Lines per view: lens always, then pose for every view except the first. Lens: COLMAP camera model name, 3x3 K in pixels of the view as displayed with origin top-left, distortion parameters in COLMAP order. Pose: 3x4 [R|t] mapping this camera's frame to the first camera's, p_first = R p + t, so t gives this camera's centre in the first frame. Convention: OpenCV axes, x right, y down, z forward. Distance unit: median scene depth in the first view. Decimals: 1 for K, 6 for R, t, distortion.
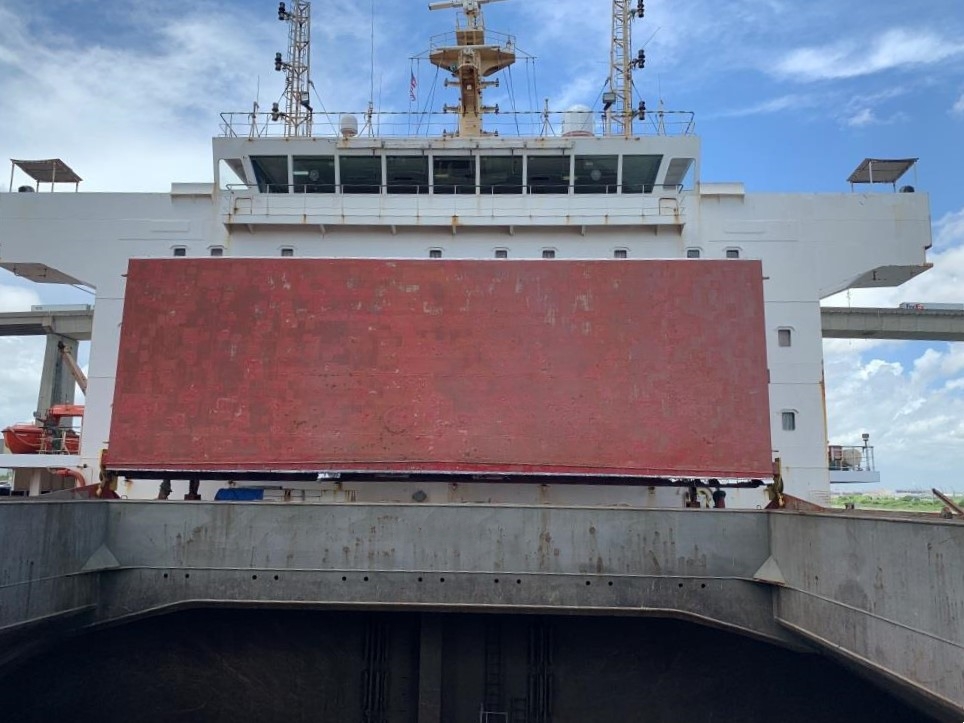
lens RADIAL K [[735.3, 0, 484.1], [0, 735.3, 415.8], [0, 0, 1]] dist [0.065140, -0.077680]
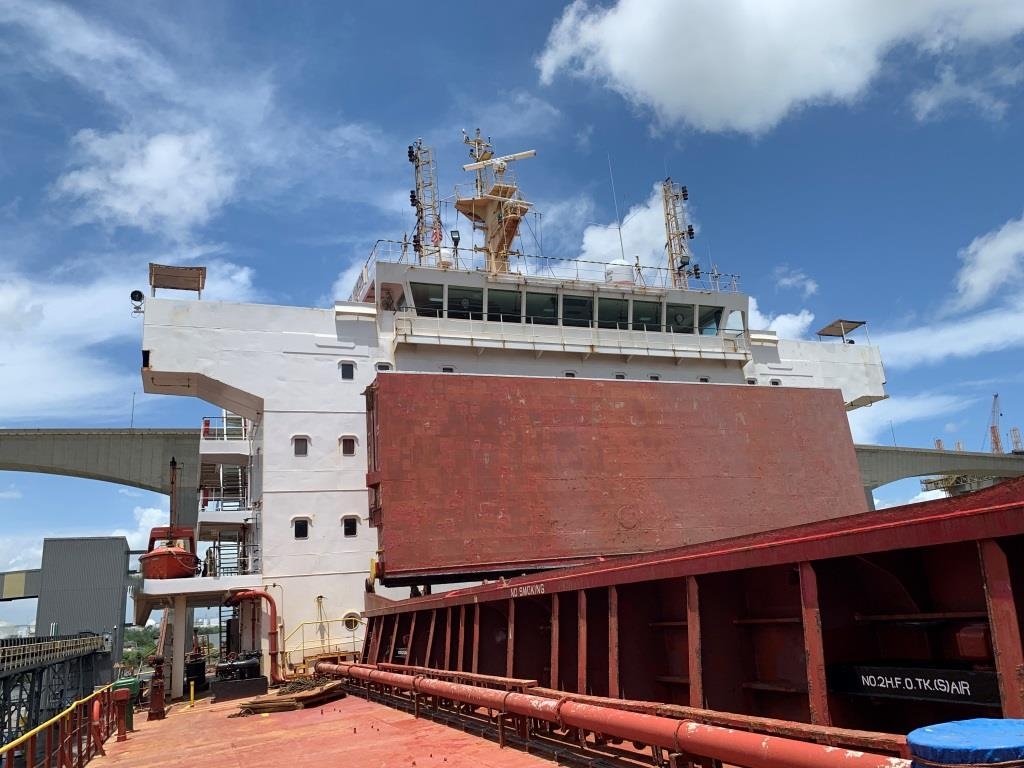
lens RADIAL K [[772.1, 0, 502.3], [0, 772.1, 398.3], [0, 0, 1]] dist [0.060255, -0.075824]
pose [[0.919975, 0.021430, 0.391391, -0.764786], [0.049319, 0.984241, -0.169816, 0.019044], [-0.388862, 0.175529, 0.904420, -0.055694]]
